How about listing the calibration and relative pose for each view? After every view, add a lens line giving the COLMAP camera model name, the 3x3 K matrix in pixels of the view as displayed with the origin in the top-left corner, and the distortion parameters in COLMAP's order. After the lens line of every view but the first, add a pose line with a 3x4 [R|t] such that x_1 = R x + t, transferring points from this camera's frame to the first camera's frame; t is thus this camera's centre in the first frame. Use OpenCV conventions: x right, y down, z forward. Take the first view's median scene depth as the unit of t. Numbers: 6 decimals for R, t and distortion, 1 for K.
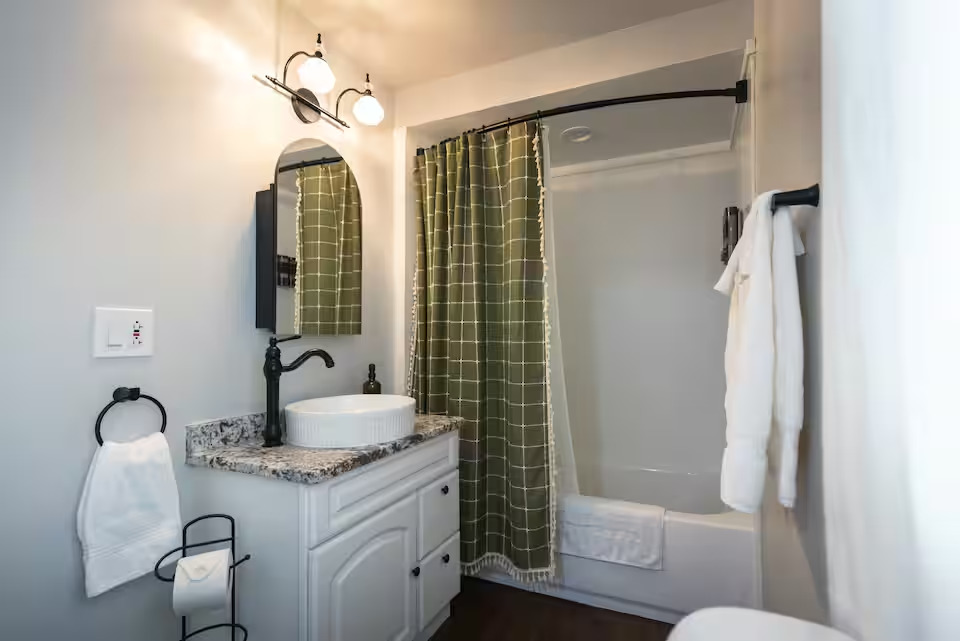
lens RADIAL K [[420.3, 0, 481.6], [0, 420.3, 324.5], [0, 0, 1]] dist [0.000060, 0.000084]
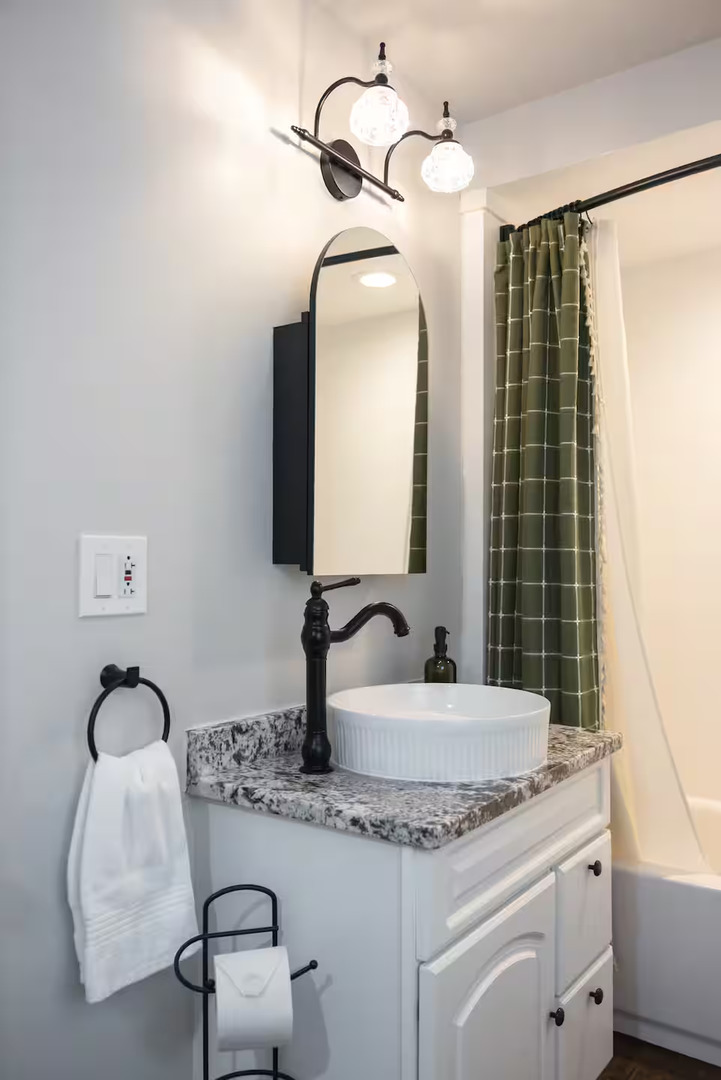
lens RADIAL K [[789.2, 0, 360.5], [0, 789.2, 540.0], [0, 0, 1]] dist [-0.036713, 0.029026]
pose [[0.980518, 0.001229, -0.196424, -0.240879], [-0.001258, 0.999999, -0.000026, -0.027821], [0.196424, 0.000273, 0.980519, -0.039926]]
